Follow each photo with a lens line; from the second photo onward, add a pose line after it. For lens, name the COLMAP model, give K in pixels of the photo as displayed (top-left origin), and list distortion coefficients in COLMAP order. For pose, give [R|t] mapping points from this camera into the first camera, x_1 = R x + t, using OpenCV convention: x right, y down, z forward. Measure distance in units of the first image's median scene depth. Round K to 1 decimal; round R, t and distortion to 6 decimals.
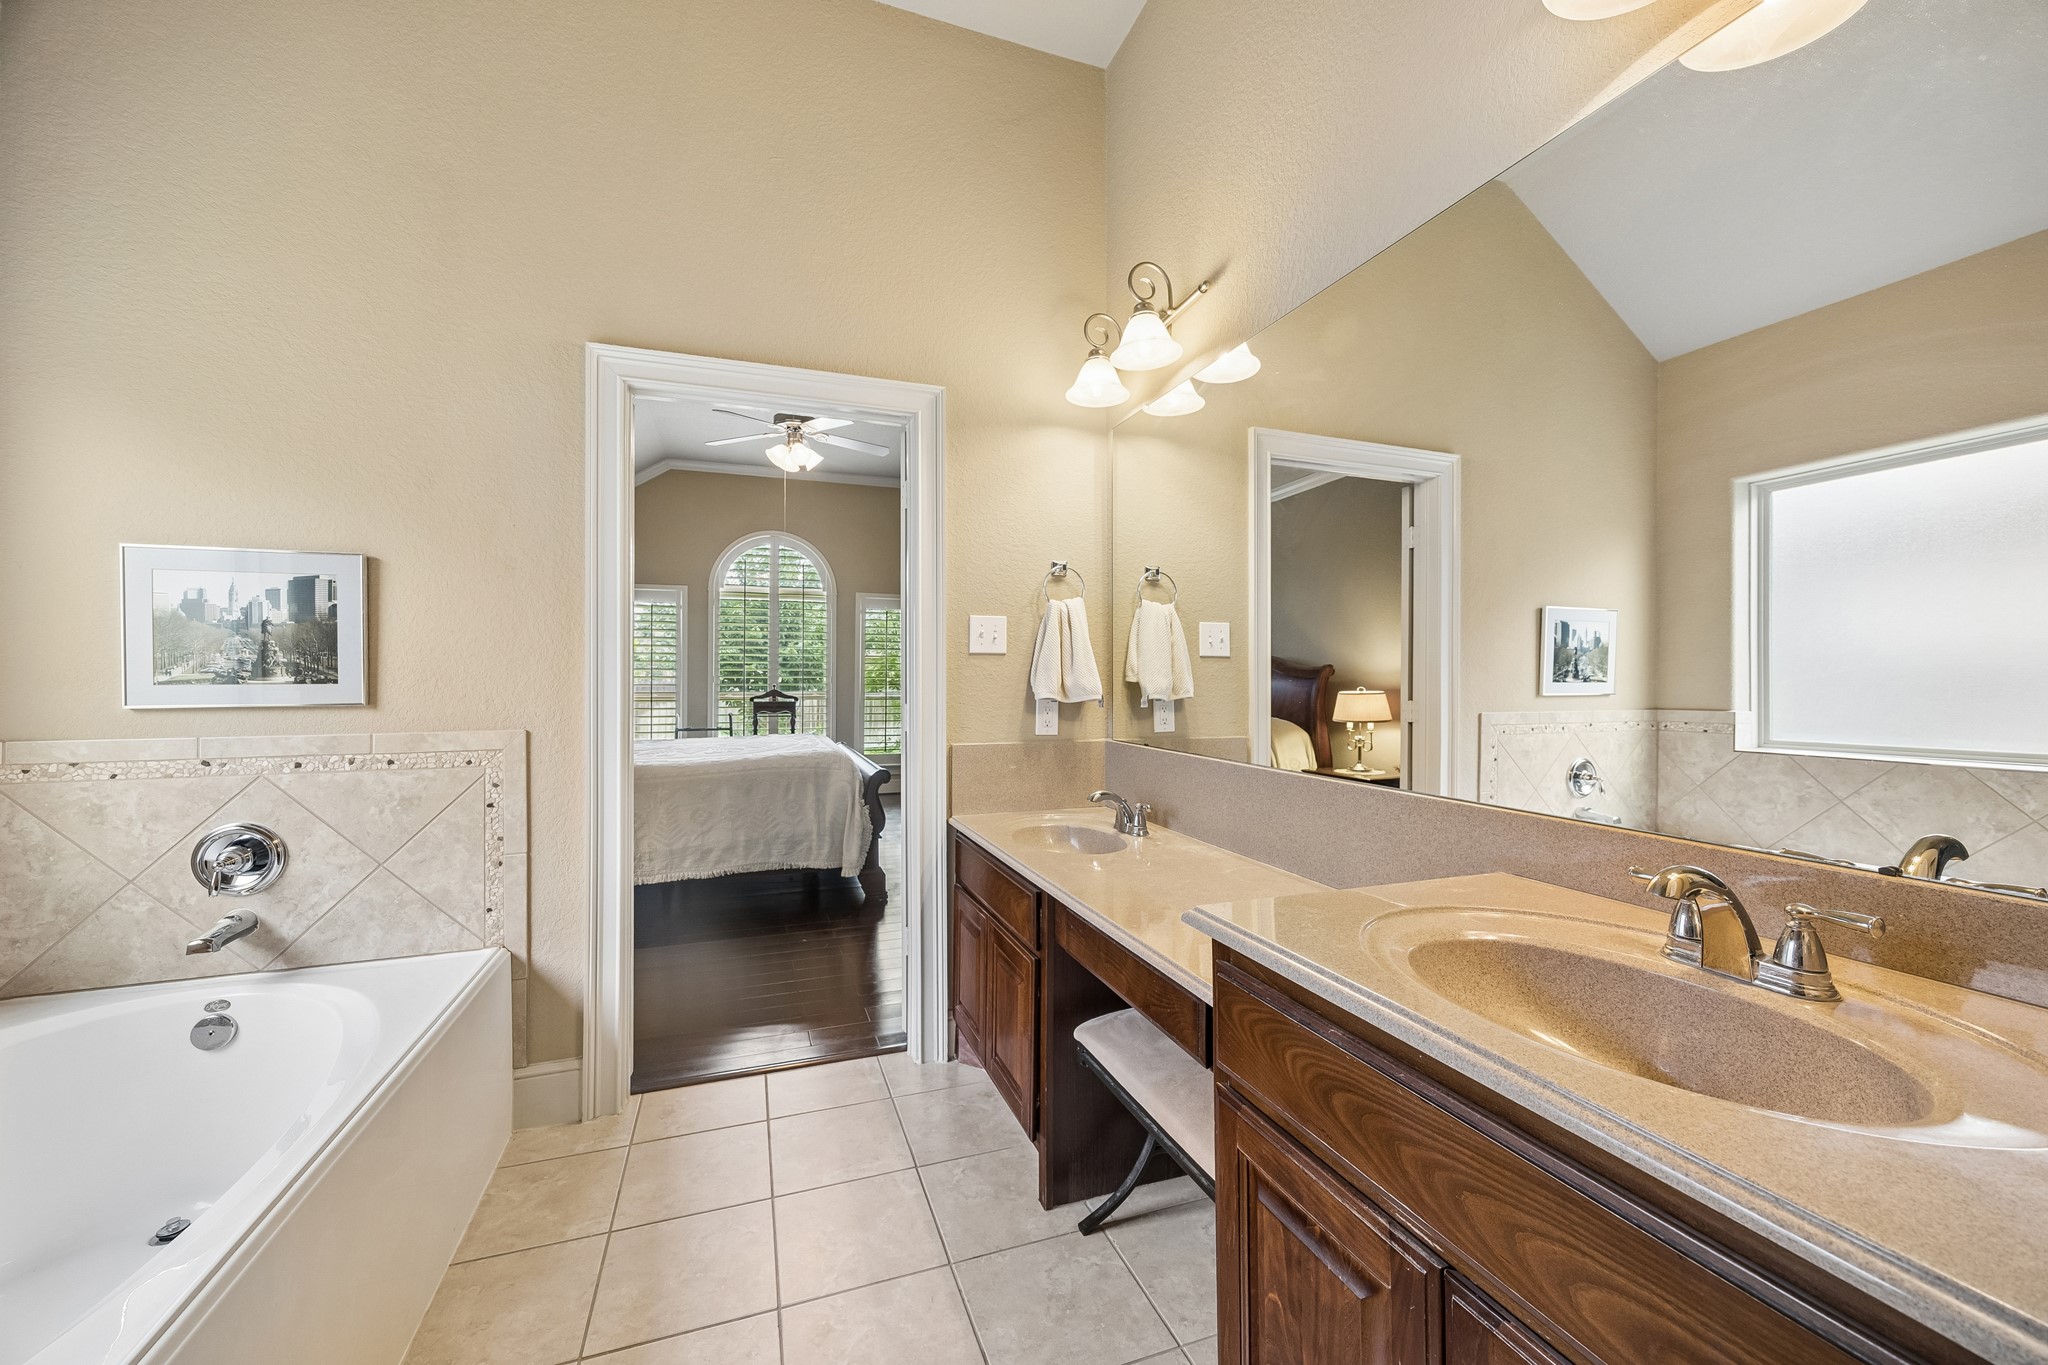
lens RADIAL K [[784.1, 0, 1026.1], [0, 784.1, 684.2], [0, 0, 1]] dist [0.000651, 0.000448]
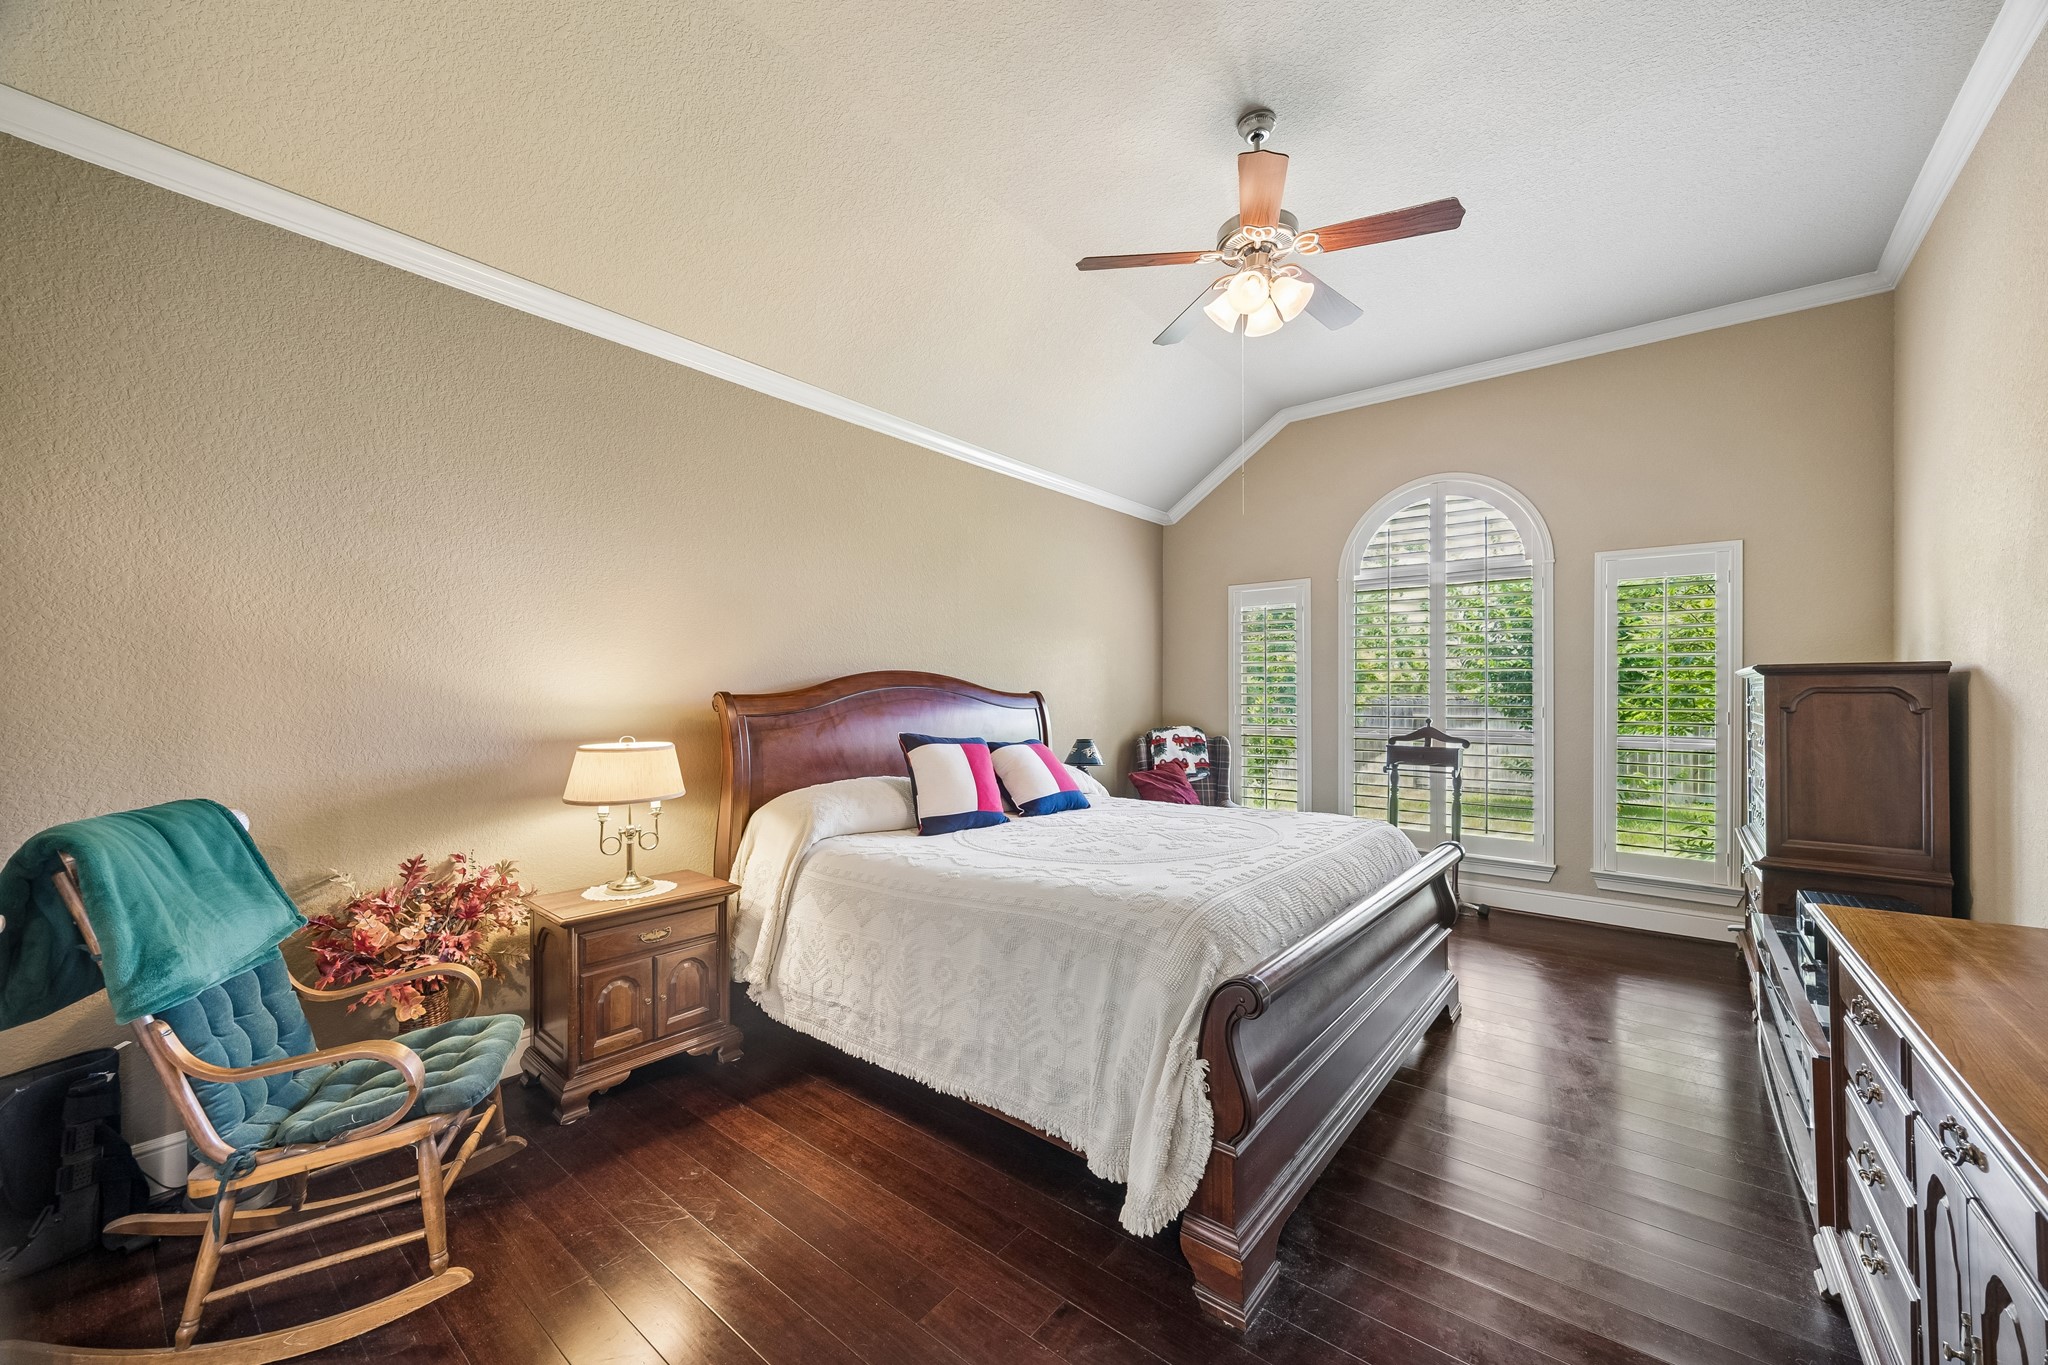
lens RADIAL K [[784.1, 0, 1030.9], [0, 784.1, 693.7], [0, 0, 1]] dist [0.000651, 0.000448]
pose [[0.516814, -0.002645, -0.856094, 0.091634], [-0.003961, 0.999977, -0.005481, -0.027579], [0.856088, 0.006223, 0.516792, 0.739410]]
